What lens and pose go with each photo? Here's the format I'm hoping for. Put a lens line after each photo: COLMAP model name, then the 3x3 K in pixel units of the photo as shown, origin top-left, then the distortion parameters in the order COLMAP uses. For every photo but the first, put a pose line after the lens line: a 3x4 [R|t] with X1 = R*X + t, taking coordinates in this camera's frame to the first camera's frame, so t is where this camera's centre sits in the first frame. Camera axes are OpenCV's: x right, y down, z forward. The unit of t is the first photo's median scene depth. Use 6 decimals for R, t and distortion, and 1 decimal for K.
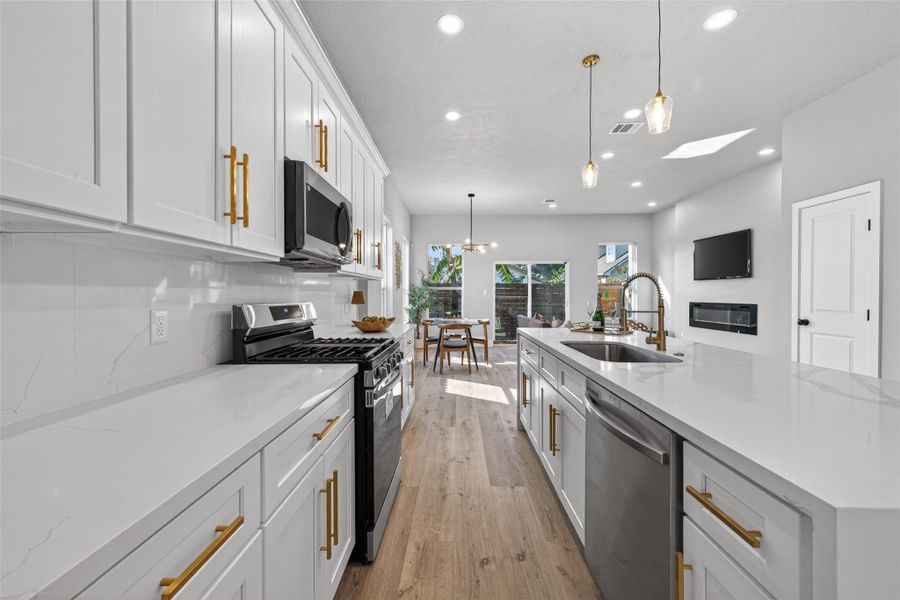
lens RADIAL K [[359.0, 0, 451.4], [0, 359.0, 296.9], [0, 0, 1]] dist [0.004767, 0.000779]
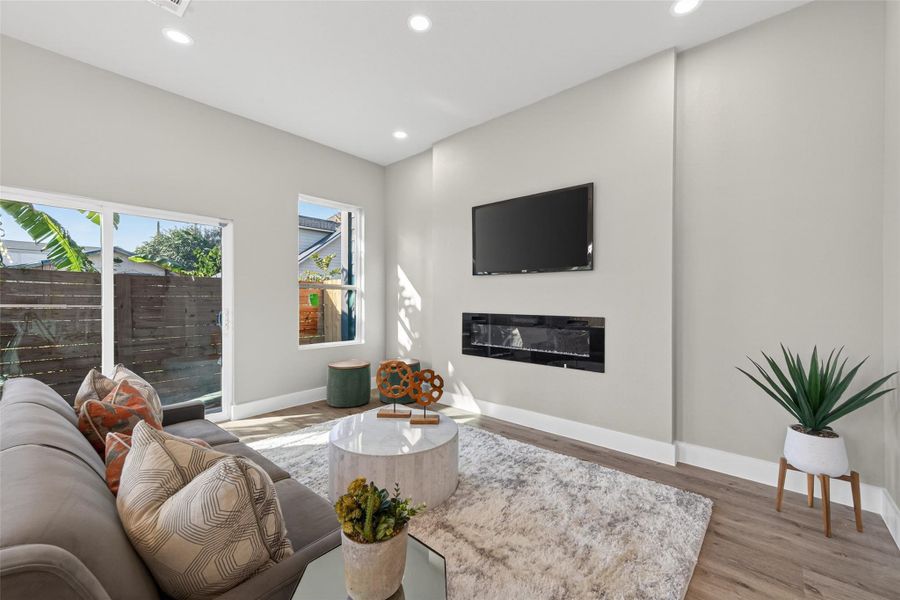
lens RADIAL K [[355.9, 0, 445.9], [0, 355.9, 300.0], [0, 0, 1]] dist [0.015243, 0.000378]
pose [[0.652733, -0.002038, 0.757585, 0.386628], [0.003010, 0.999995, 0.000096, -0.011133], [-0.757582, 0.002217, 0.652736, 1.205507]]
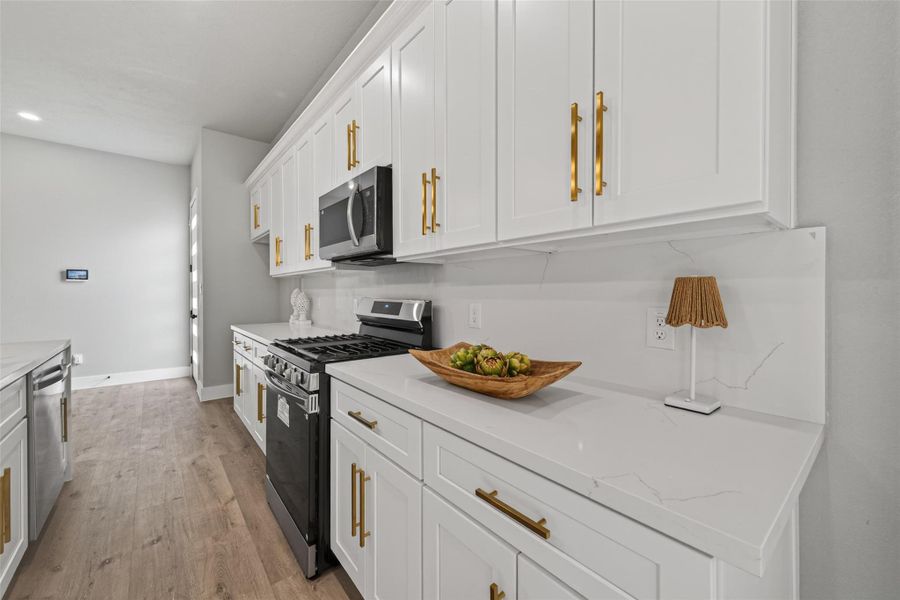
lens RADIAL K [[359.0, 0, 444.3], [0, 359.0, 292.4], [0, 0, 1]] dist [0.004767, 0.000779]
pose [[-0.767116, 0.005723, -0.641483, 0.055580], [-0.000757, 0.999951, 0.009828, -0.007373], [0.641508, 0.008025, -0.767074, 1.106419]]
